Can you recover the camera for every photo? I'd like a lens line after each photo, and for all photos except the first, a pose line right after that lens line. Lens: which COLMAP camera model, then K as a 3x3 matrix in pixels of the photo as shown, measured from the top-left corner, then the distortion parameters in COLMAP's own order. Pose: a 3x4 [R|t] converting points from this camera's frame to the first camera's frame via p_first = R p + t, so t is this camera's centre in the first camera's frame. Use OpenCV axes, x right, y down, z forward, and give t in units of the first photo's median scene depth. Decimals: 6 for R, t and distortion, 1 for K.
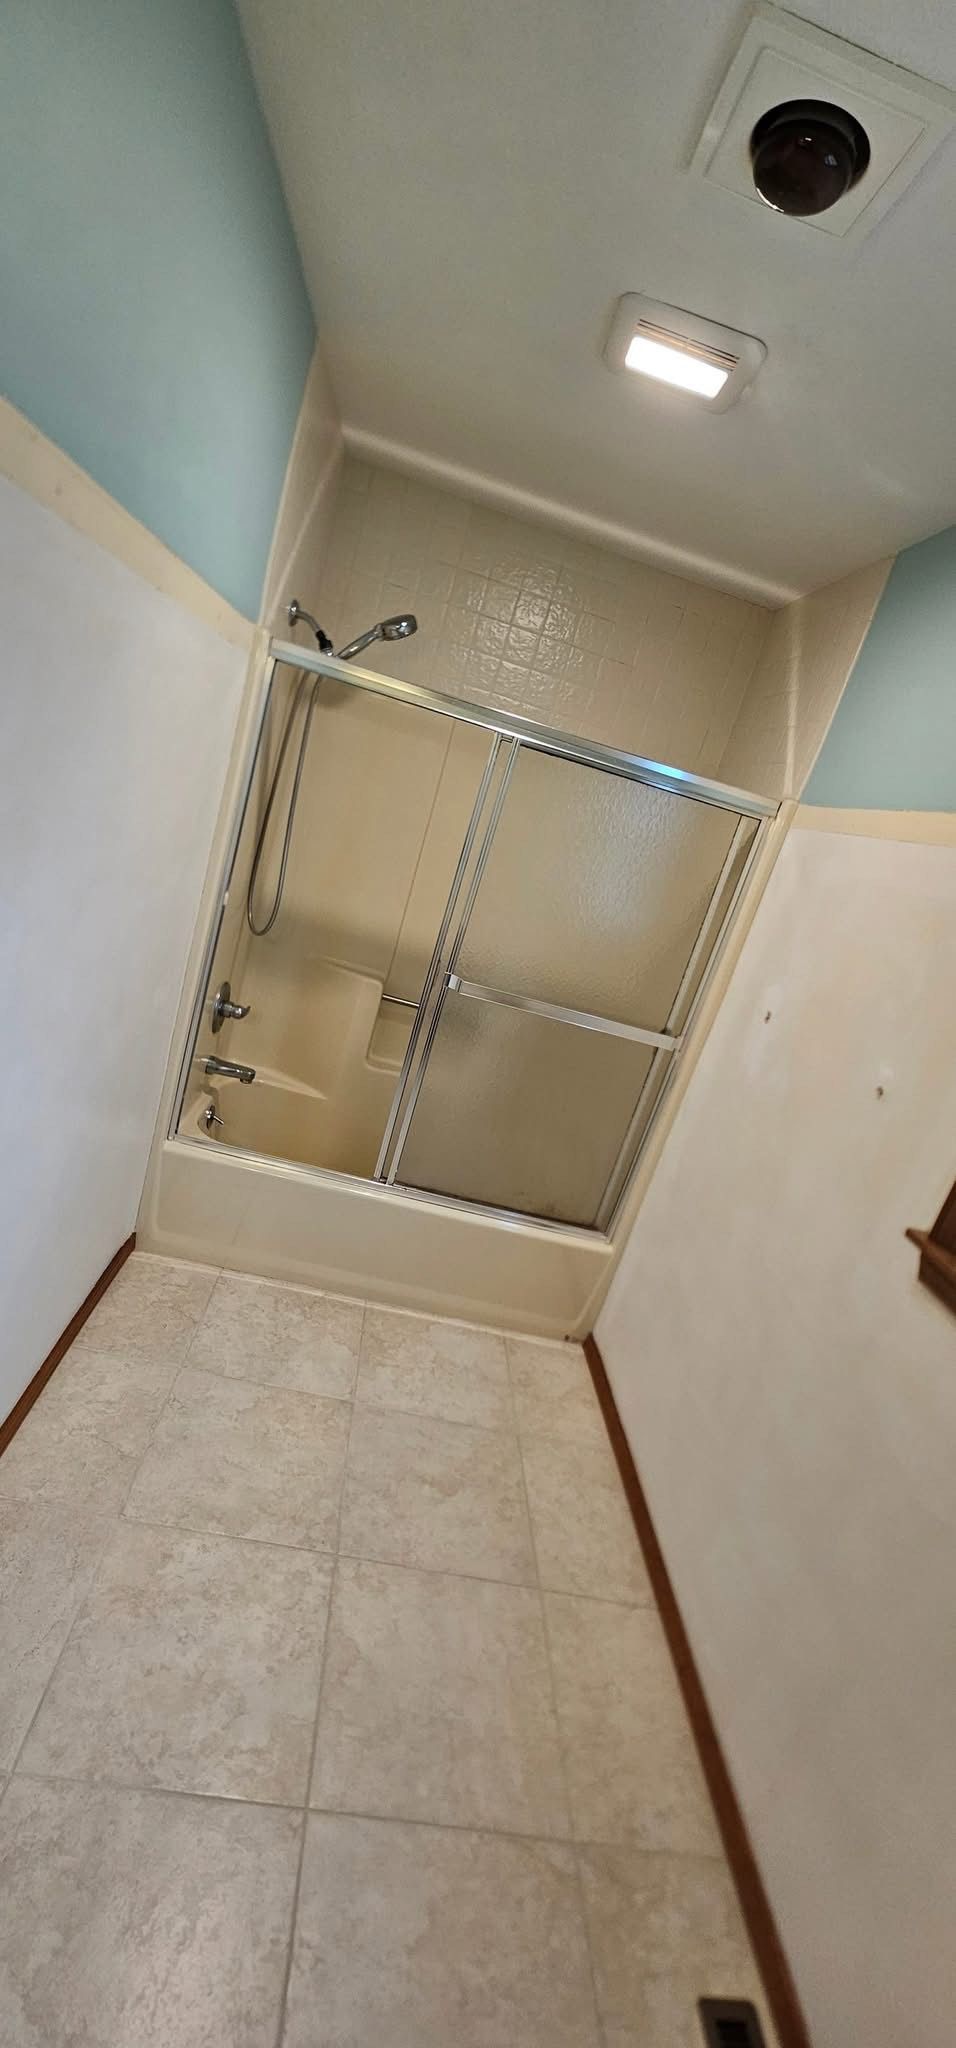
lens RADIAL K [[829.0, 0, 475.5], [0, 829.0, 1038.4], [0, 0, 1]] dist [0.001259, -0.000015]
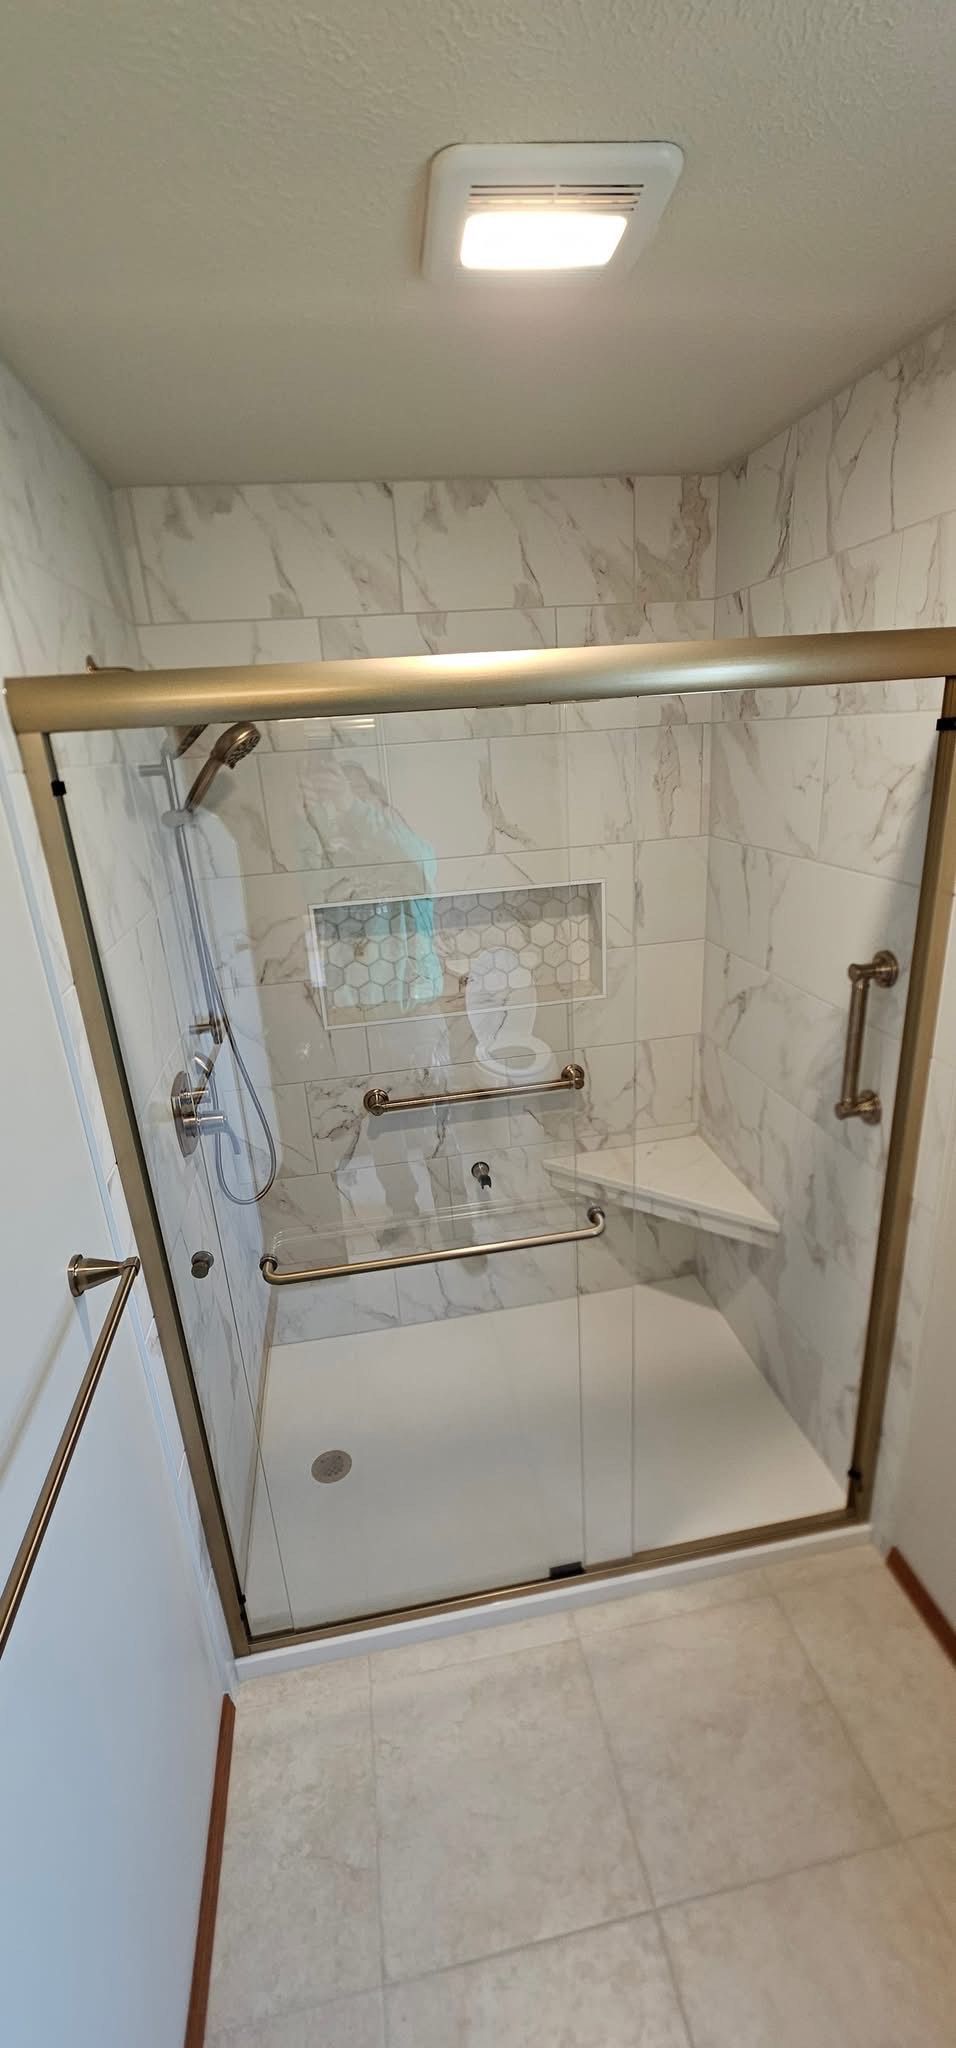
lens RADIAL K [[829.0, 0, 475.5], [0, 829.0, 1038.4], [0, 0, 1]] dist [0.001259, -0.000015]
pose [[0.931978, -0.361634, -0.025246, -0.007230], [0.362494, 0.928926, 0.075463, -0.273533], [-0.003839, -0.079482, 0.996829, 0.285241]]
